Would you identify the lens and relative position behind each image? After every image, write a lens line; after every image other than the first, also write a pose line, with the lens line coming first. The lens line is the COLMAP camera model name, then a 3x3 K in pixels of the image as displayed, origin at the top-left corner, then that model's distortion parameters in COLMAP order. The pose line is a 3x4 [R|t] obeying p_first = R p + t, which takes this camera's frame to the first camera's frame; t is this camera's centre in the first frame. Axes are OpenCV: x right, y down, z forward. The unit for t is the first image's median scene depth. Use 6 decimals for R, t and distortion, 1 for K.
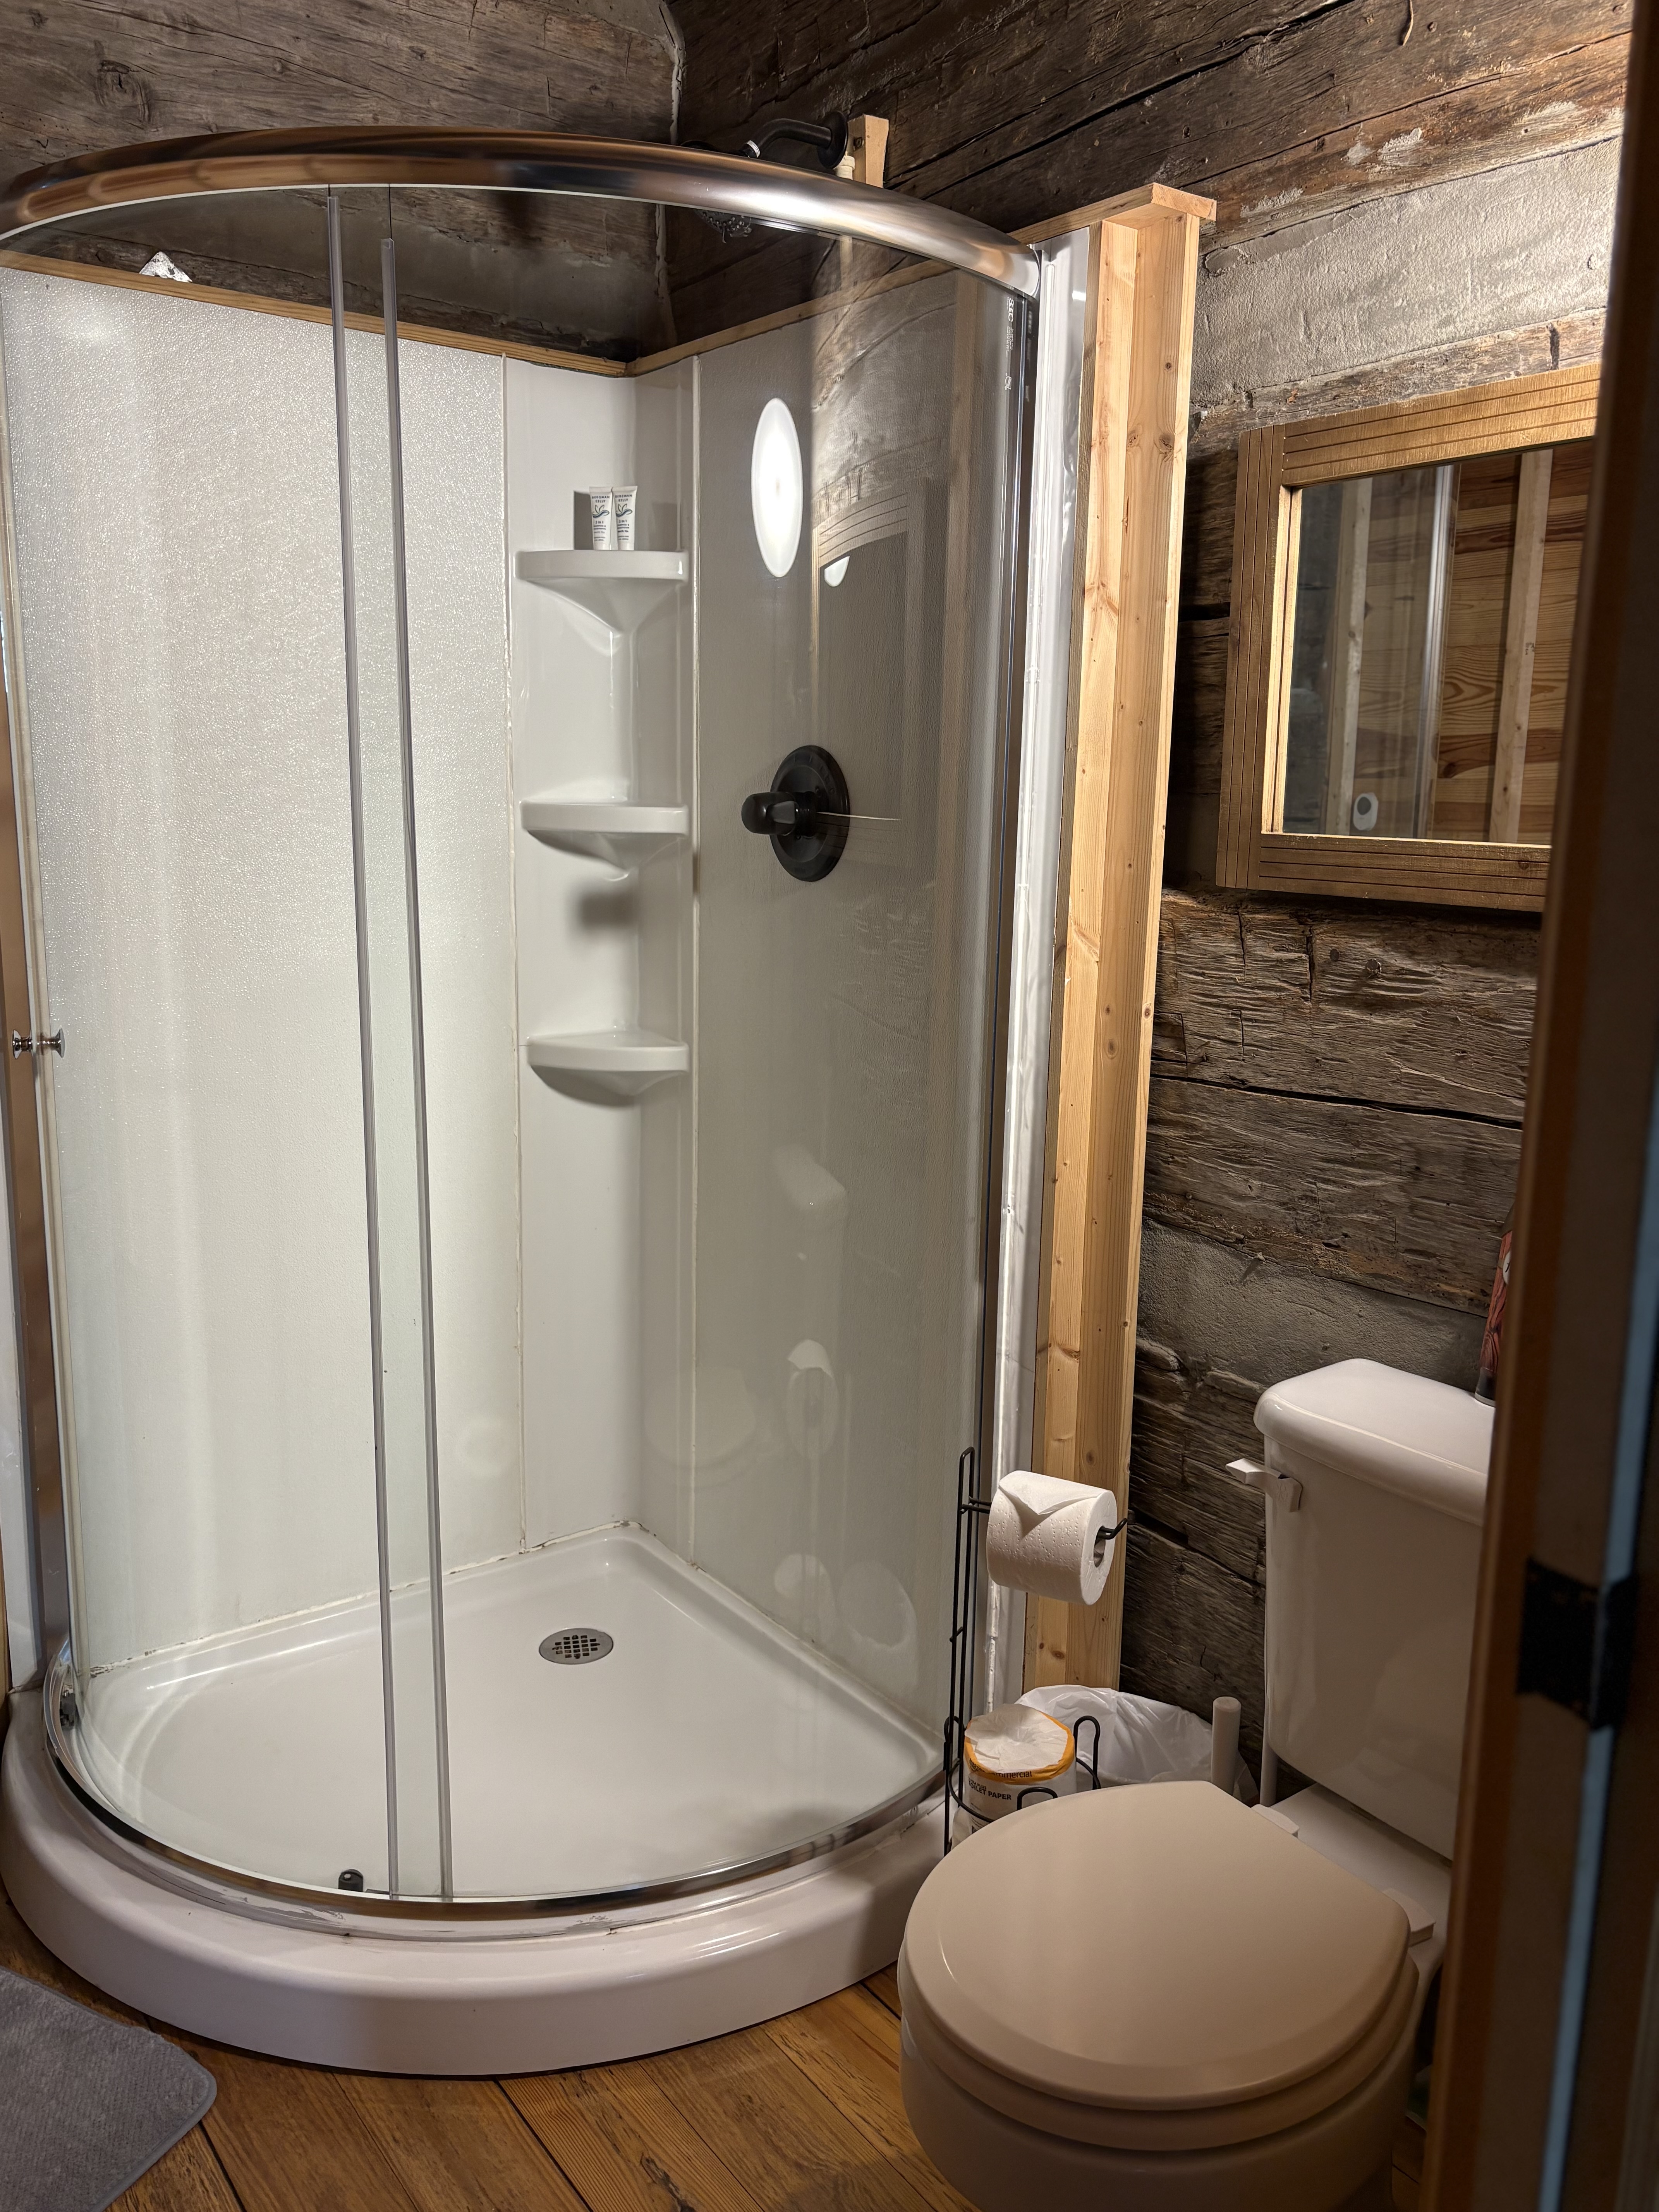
lens RADIAL K [[1735.5, 0, 830.7], [0, 1735.5, 1112.9], [0, 0, 1]] dist [0.046433, -0.047526]
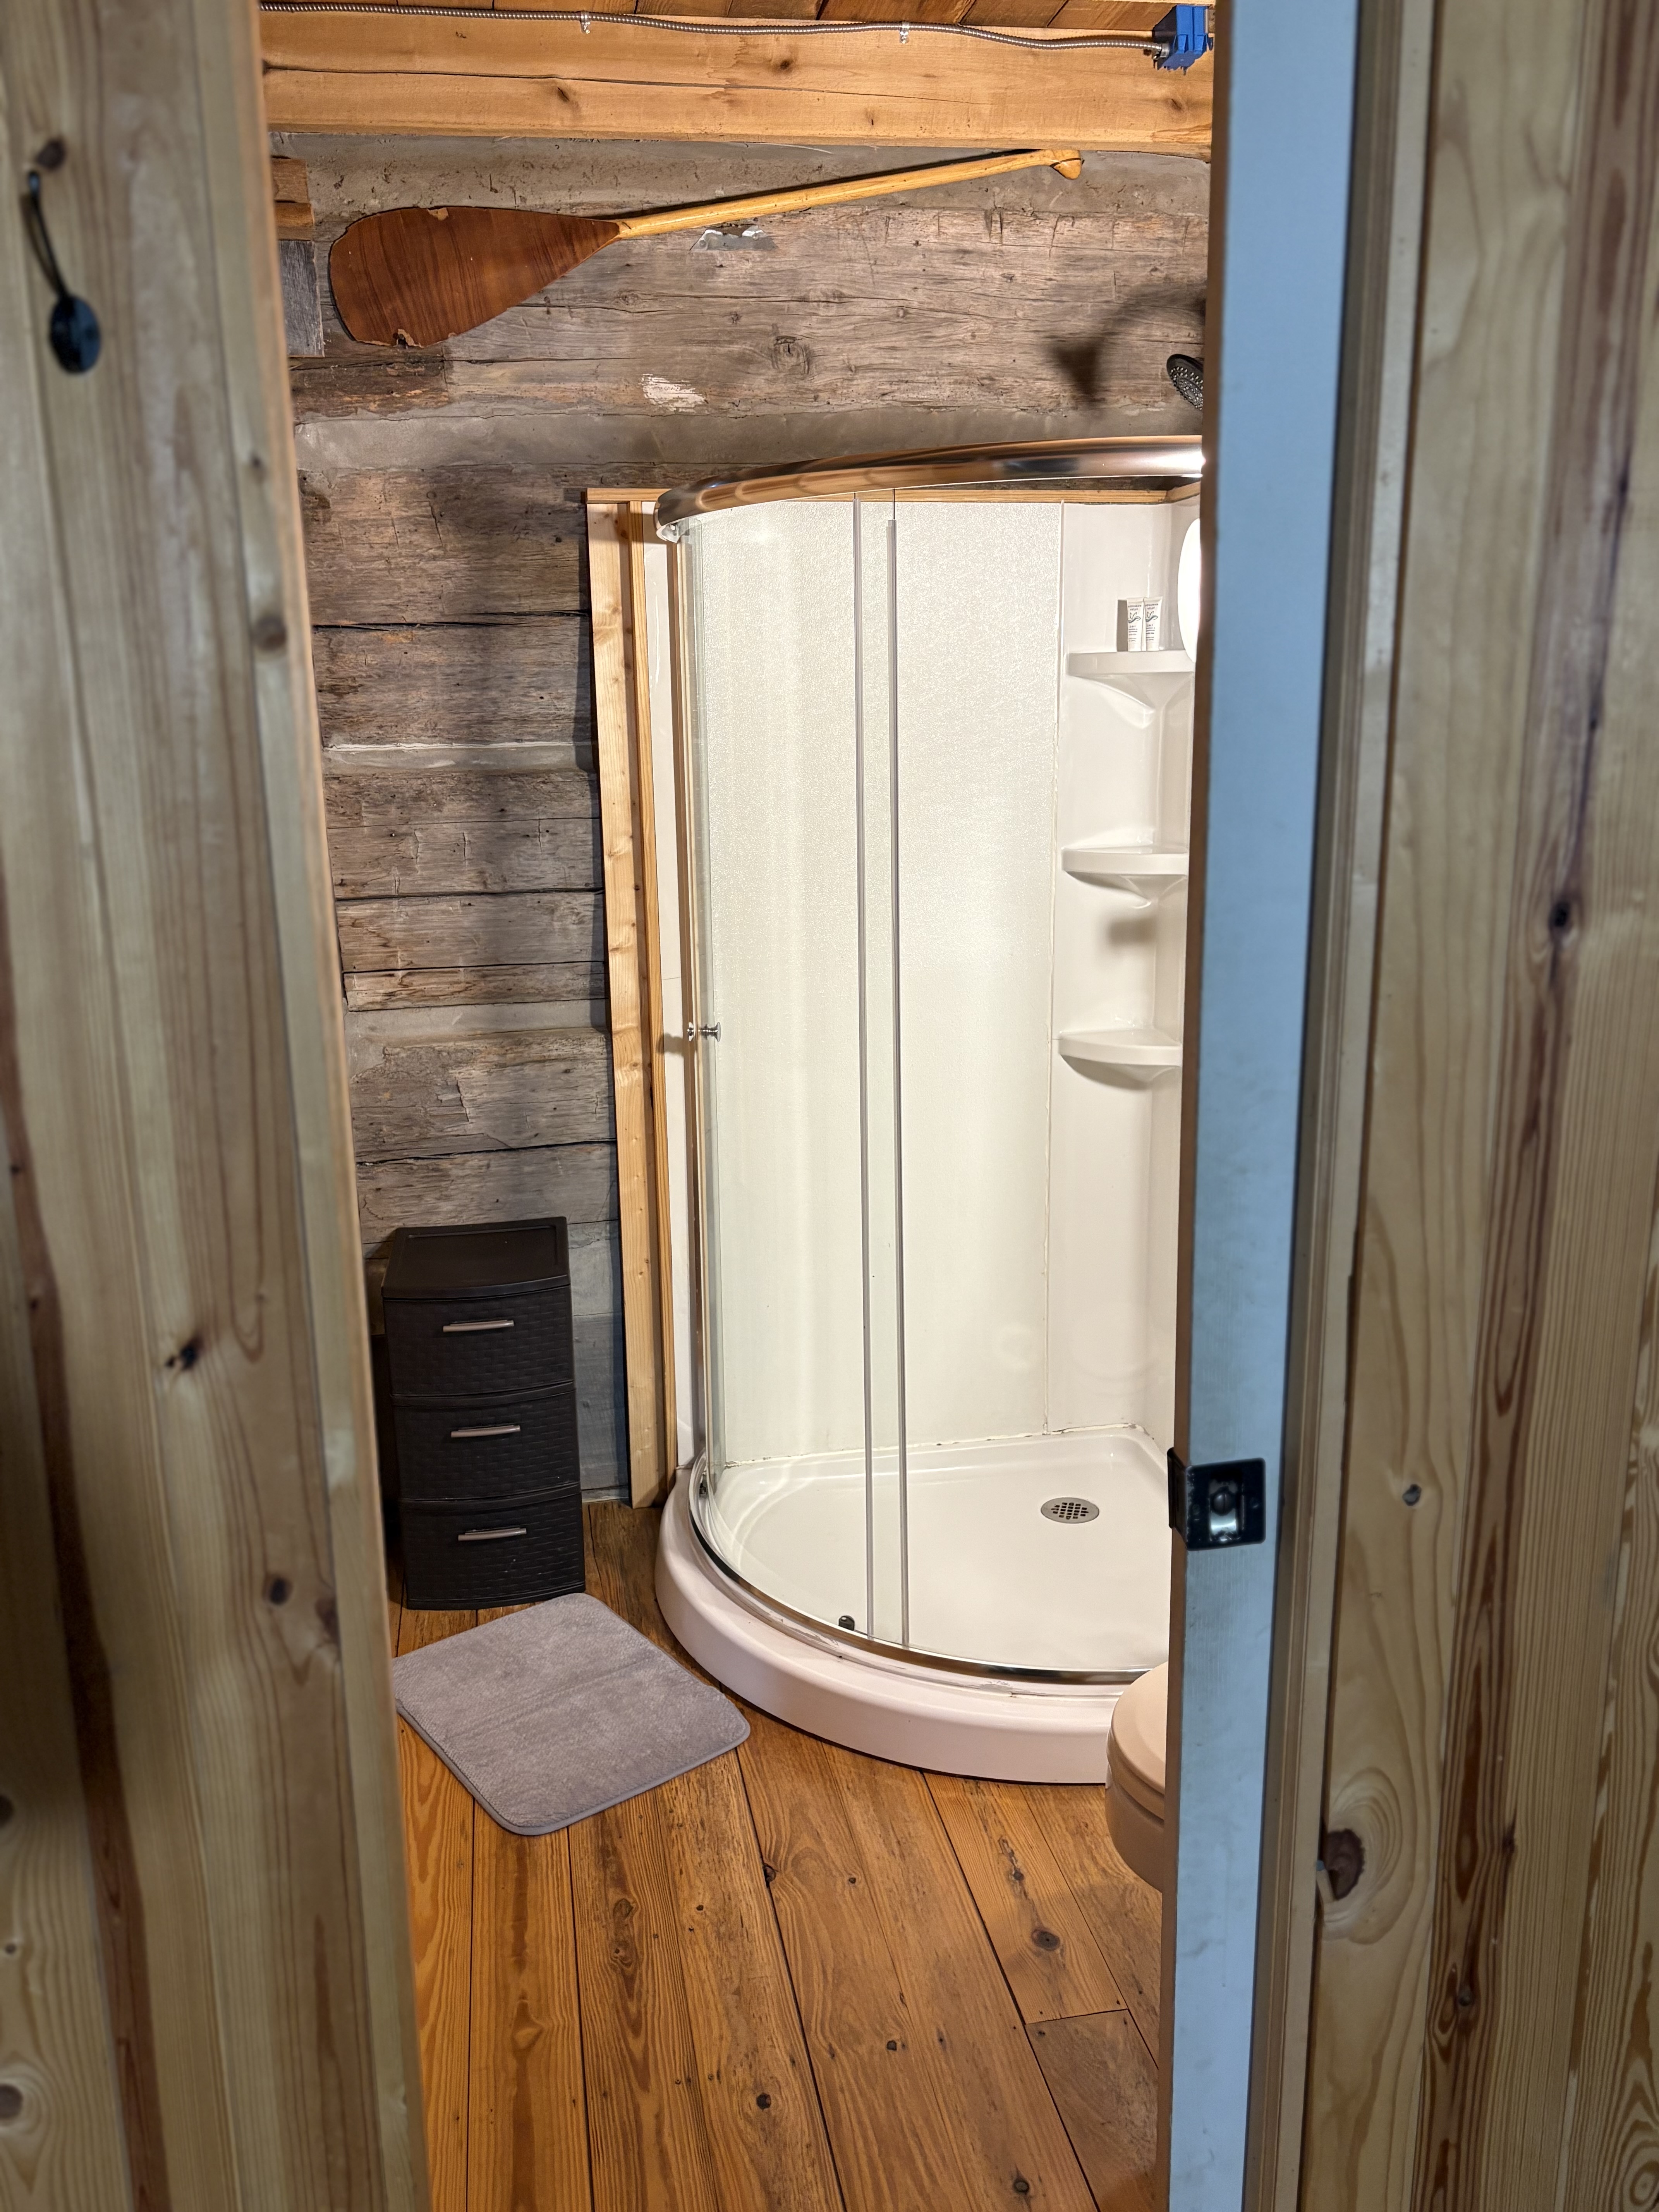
lens RADIAL K [[1735.5, 0, 830.8], [0, 1735.5, 1100.3], [0, 0, 1]] dist [0.046433, -0.047526]
pose [[0.905542, 0.067026, -0.418928, 0.244104], [-0.050143, 0.997429, 0.051196, -0.059228], [0.421282, -0.025354, 0.906575, -0.261399]]
